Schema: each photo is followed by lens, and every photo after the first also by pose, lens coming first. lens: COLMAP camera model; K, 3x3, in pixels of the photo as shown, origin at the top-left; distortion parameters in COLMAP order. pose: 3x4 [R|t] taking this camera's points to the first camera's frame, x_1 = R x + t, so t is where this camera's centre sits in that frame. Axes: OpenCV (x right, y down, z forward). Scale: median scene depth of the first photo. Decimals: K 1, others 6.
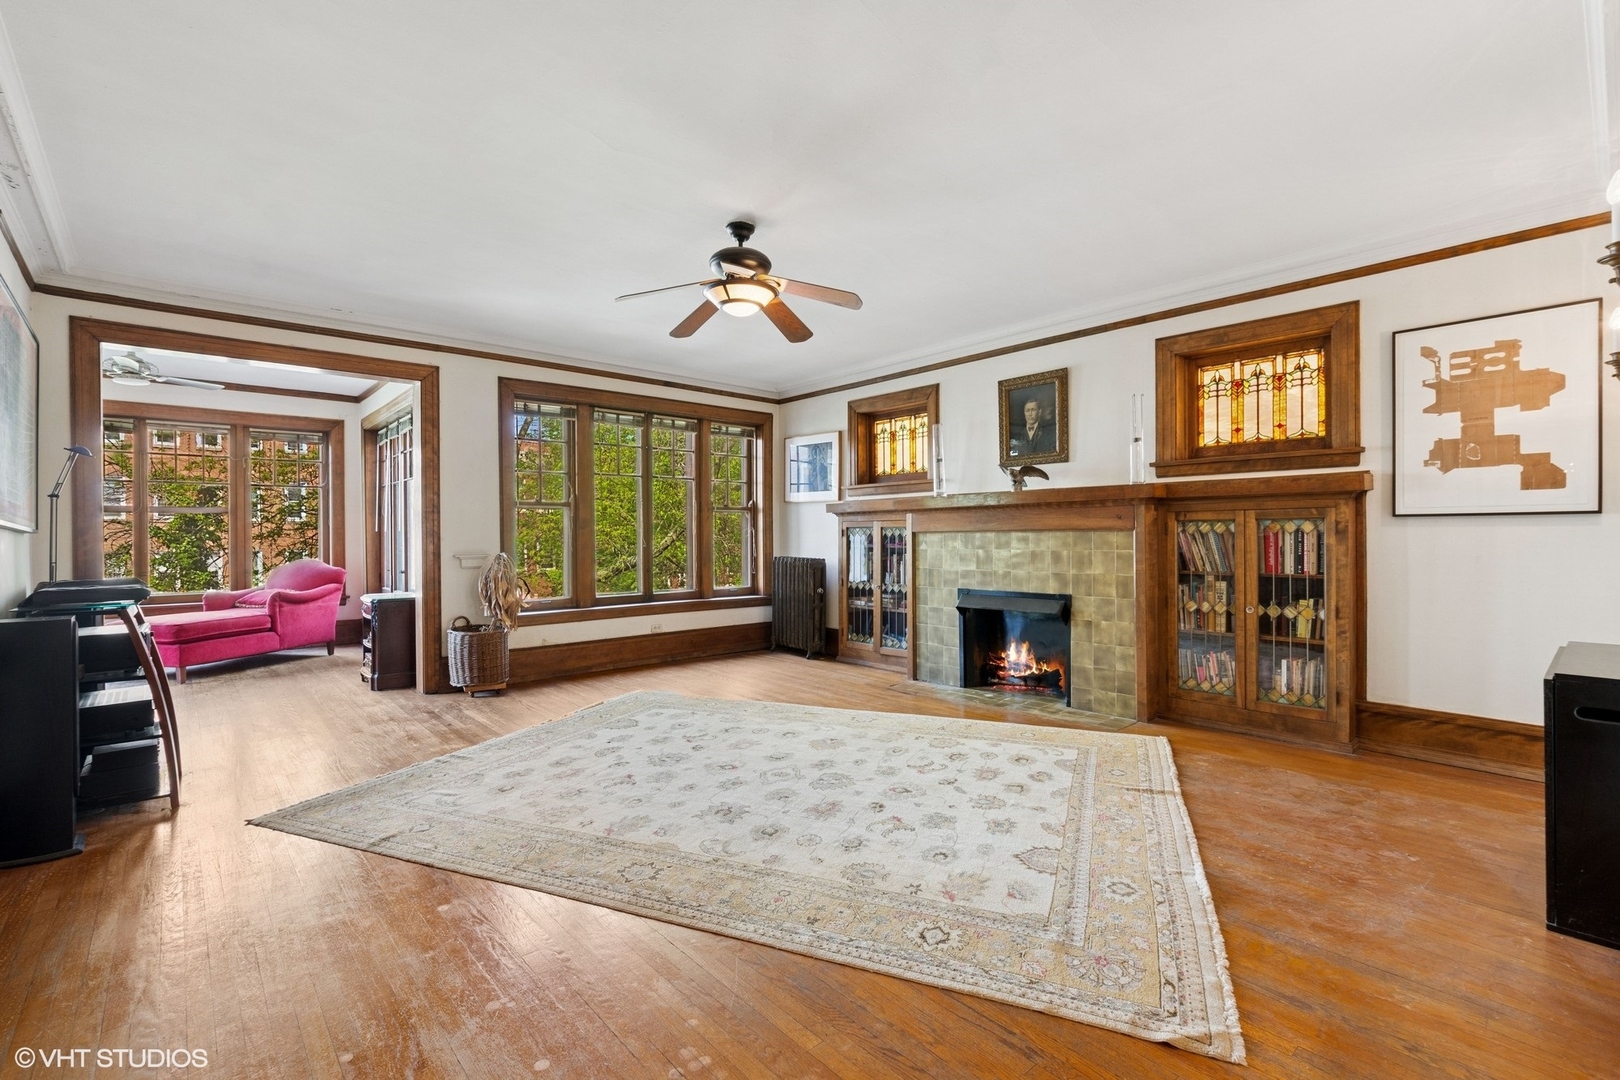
lens RADIAL K [[723.1, 0, 810.6], [0, 723.1, 523.4], [0, 0, 1]] dist [-0.001088, -0.000142]
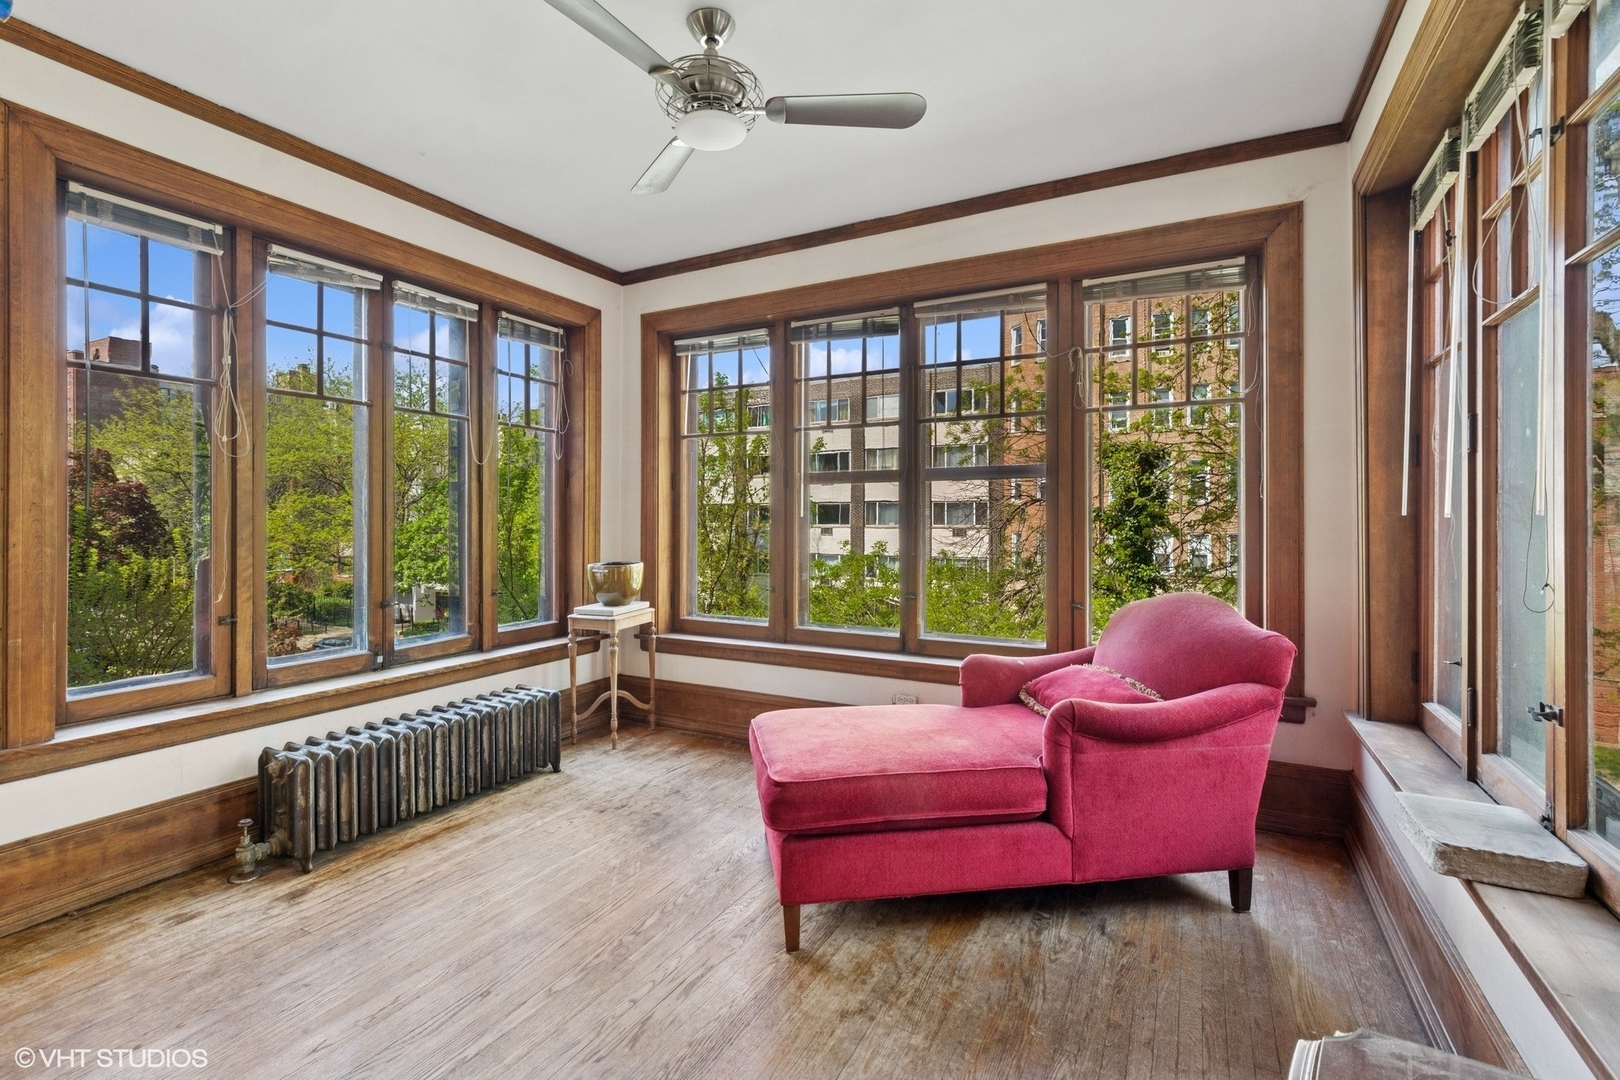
lens RADIAL K [[723.1, 0, 810.6], [0, 723.1, 523.4], [0, 0, 1]] dist [-0.001088, -0.000142]
pose [[0.338505, 0.013987, -0.940861, -0.161009], [0.010067, 0.999778, 0.018485, 0.002224], [0.940911, -0.015729, 0.338289, 0.267115]]
